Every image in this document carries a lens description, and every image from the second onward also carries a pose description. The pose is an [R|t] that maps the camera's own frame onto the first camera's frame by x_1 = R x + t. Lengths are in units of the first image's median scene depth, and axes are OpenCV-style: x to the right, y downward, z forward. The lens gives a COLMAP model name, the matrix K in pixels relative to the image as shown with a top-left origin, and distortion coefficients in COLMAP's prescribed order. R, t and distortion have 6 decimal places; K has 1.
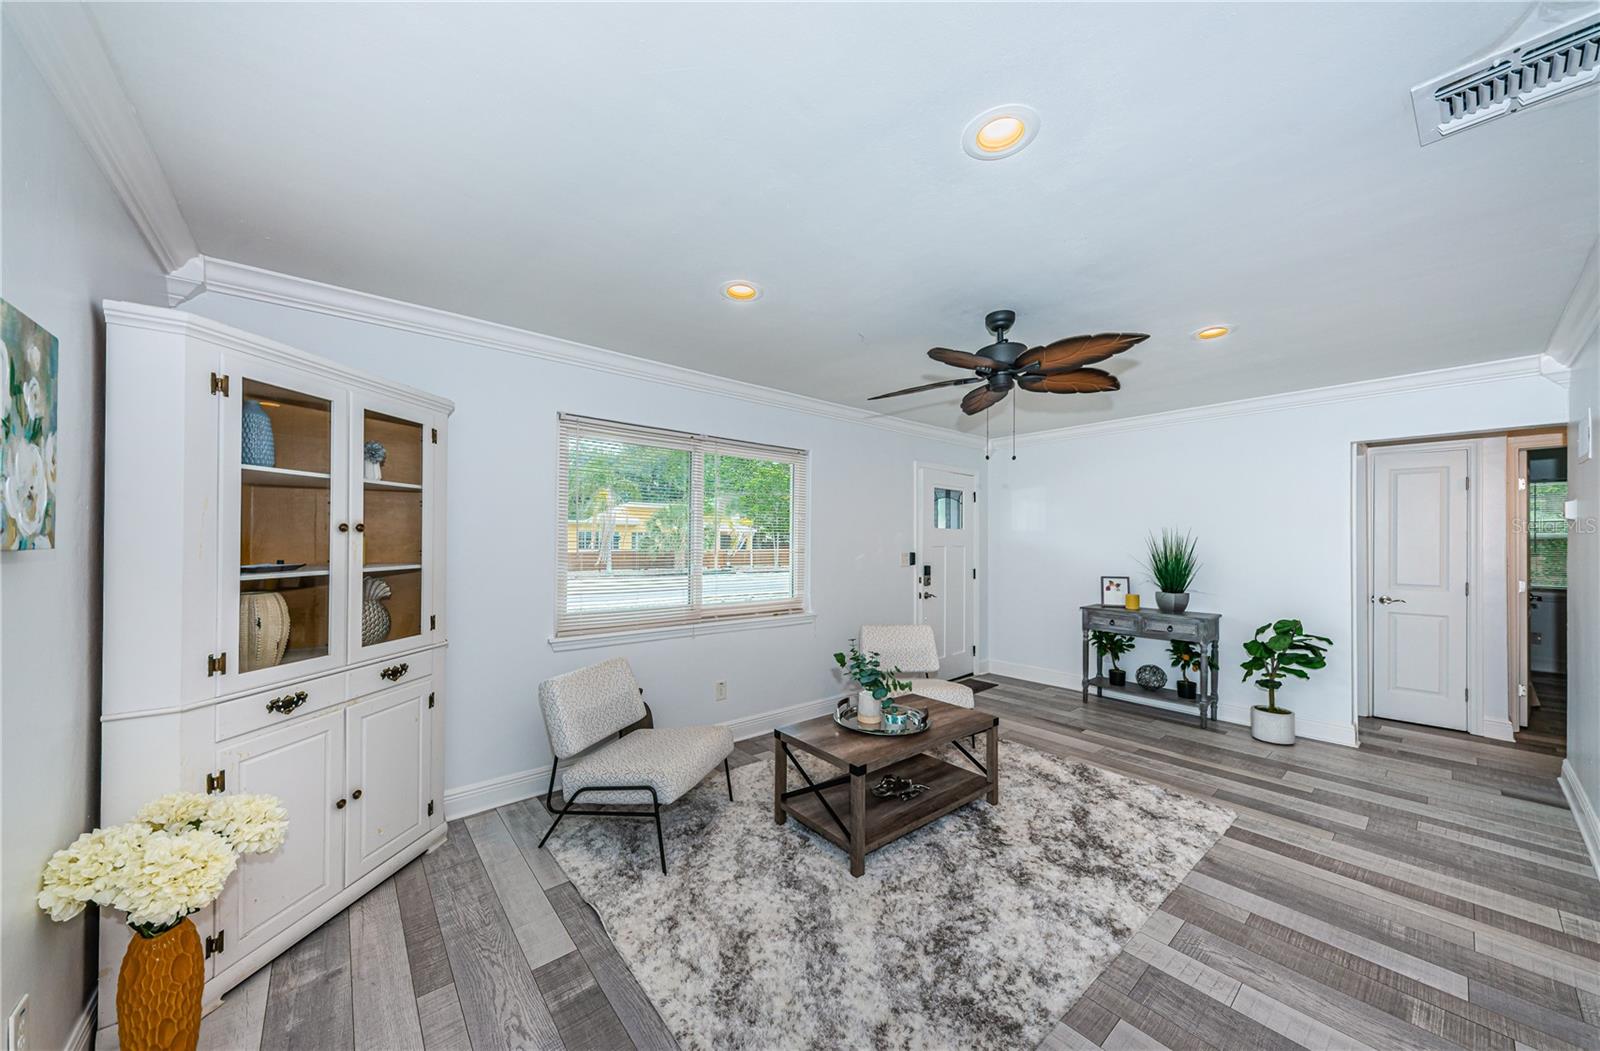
lens RADIAL K [[553.6, 0, 797.3], [0, 553.6, 528.4], [0, 0, 1]] dist [0.006271, -0.000709]
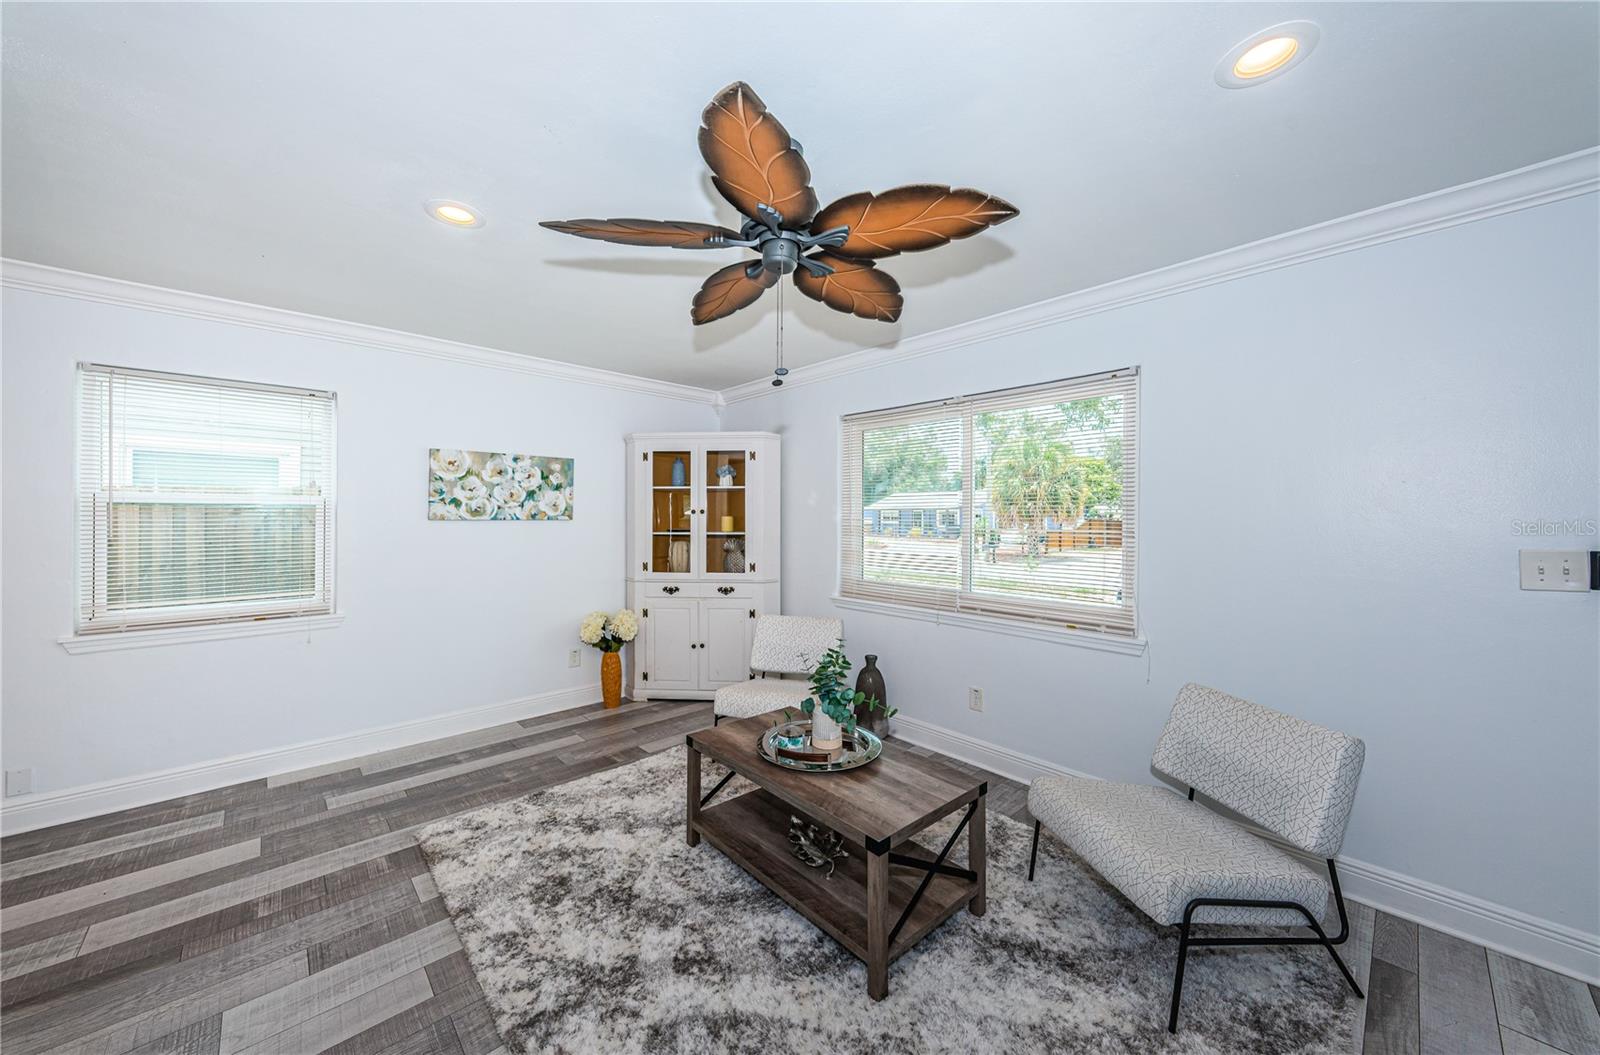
lens RADIAL K [[565.2, 0, 790.3], [0, 565.2, 515.0], [0, 0, 1]] dist [0.002249, -0.000016]
pose [[0.045121, -0.015242, -0.998865, 0.705089], [0.016708, 0.999755, -0.014501, 0.025250], [0.998842, -0.016035, 0.045365, 0.694616]]
